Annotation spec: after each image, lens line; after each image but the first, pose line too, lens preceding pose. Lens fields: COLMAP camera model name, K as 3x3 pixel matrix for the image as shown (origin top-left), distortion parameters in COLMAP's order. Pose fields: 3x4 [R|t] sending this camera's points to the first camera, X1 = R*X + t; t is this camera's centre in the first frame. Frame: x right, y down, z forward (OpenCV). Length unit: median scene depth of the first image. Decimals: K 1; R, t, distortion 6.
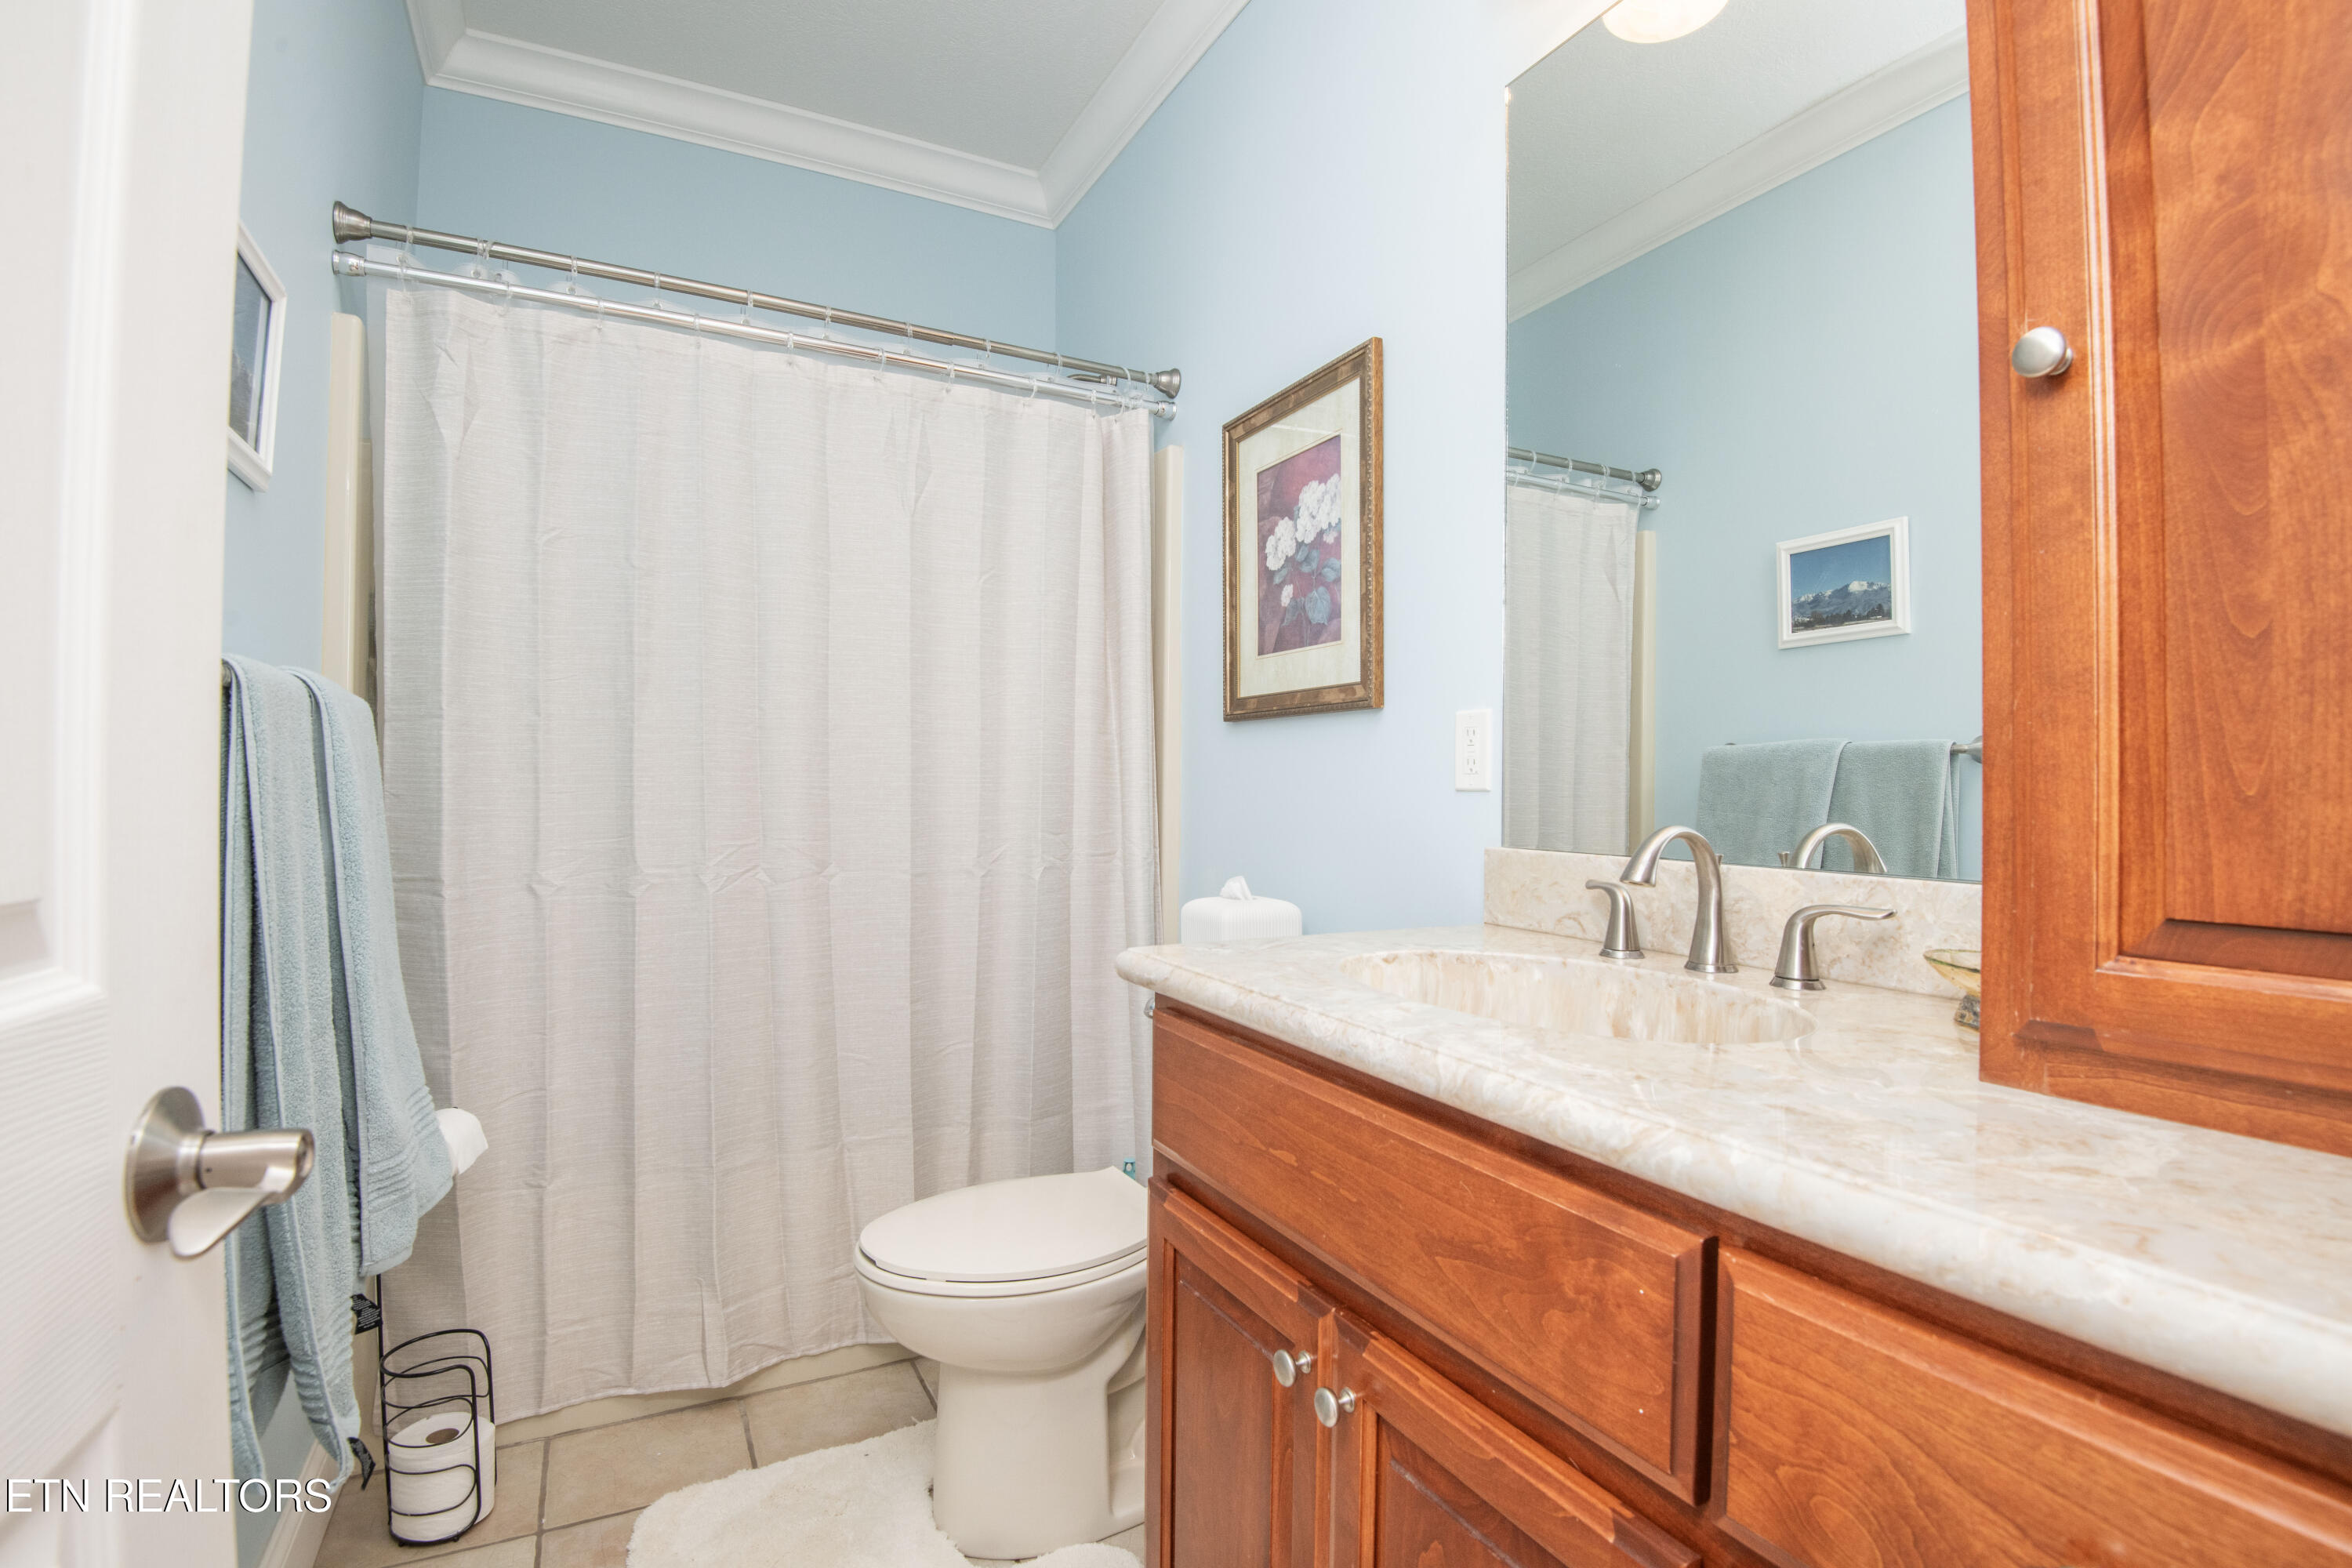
lens RADIAL K [[1099.5, 0, 1176.0], [0, 1099.5, 784.0], [0, 0, 1]] dist [-0.004247, -0.020086]
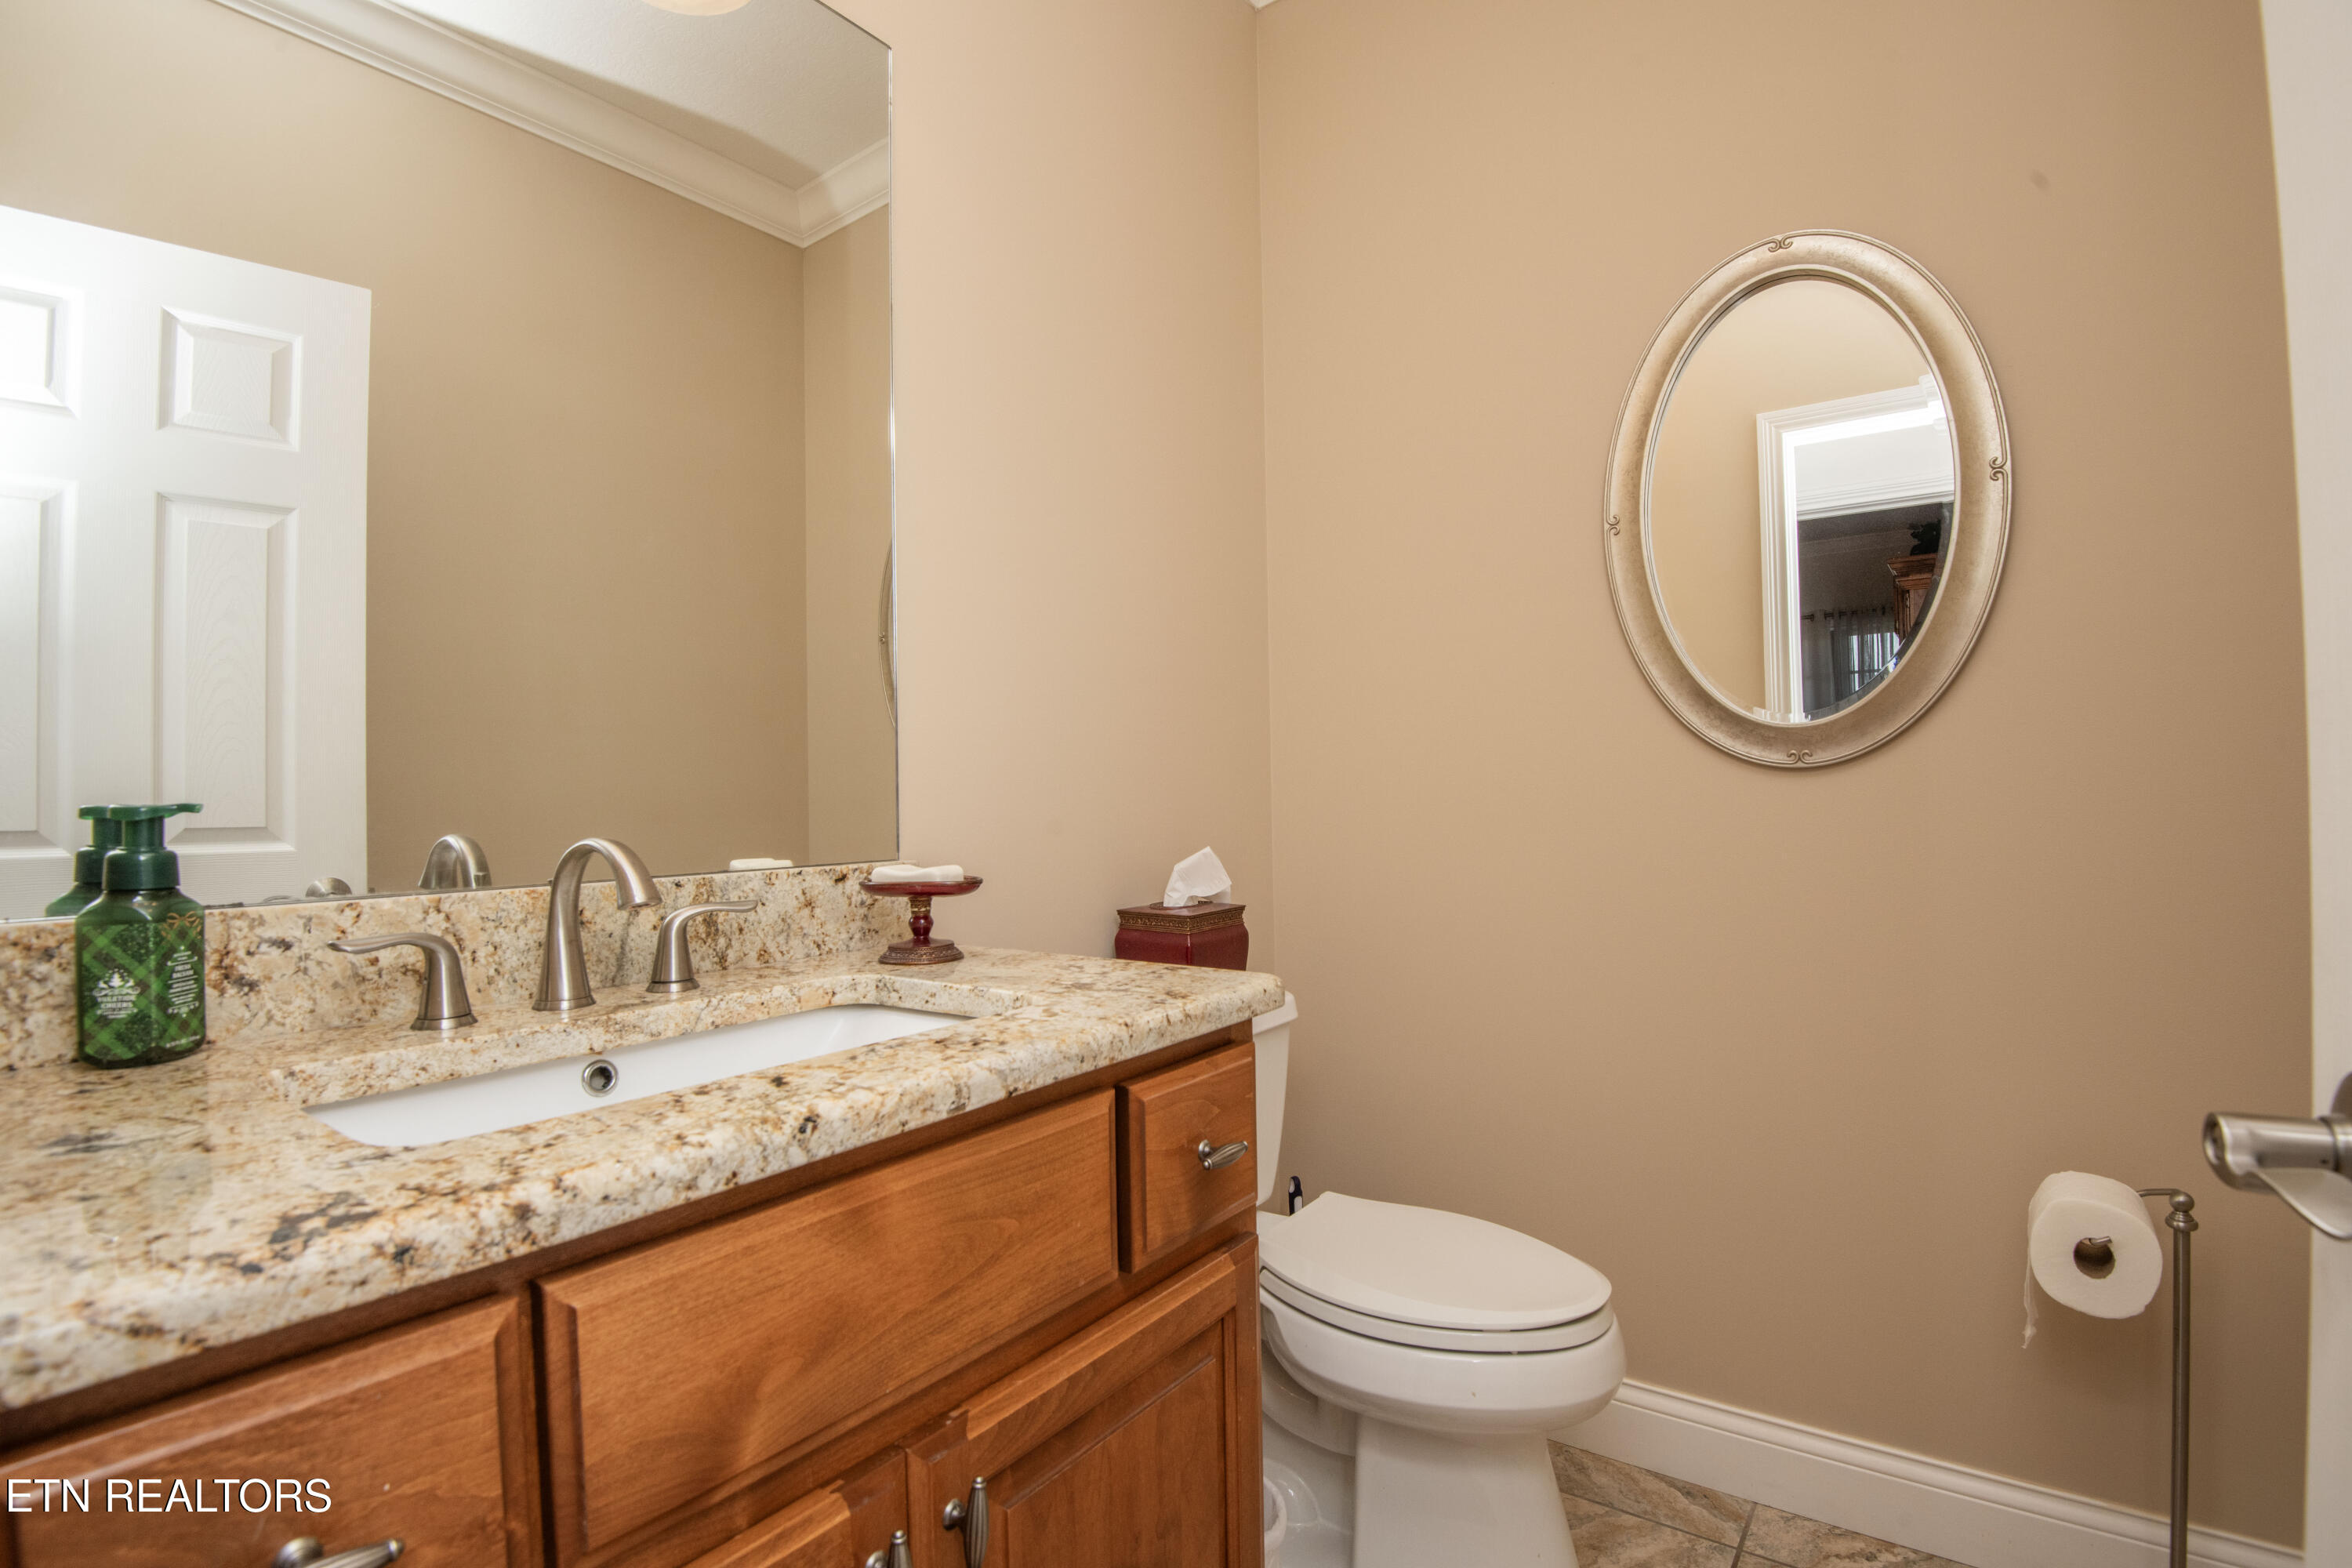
lens RADIAL K [[1099.5, 0, 1176.0], [0, 1099.5, 784.0], [0, 0, 1]] dist [-0.004247, -0.020086]
pose [[-0.453476, 0.013346, 0.891169, -0.616071], [0.011472, 0.999892, -0.009137, -0.002808], [-0.891195, 0.006080, -0.453580, 1.051915]]
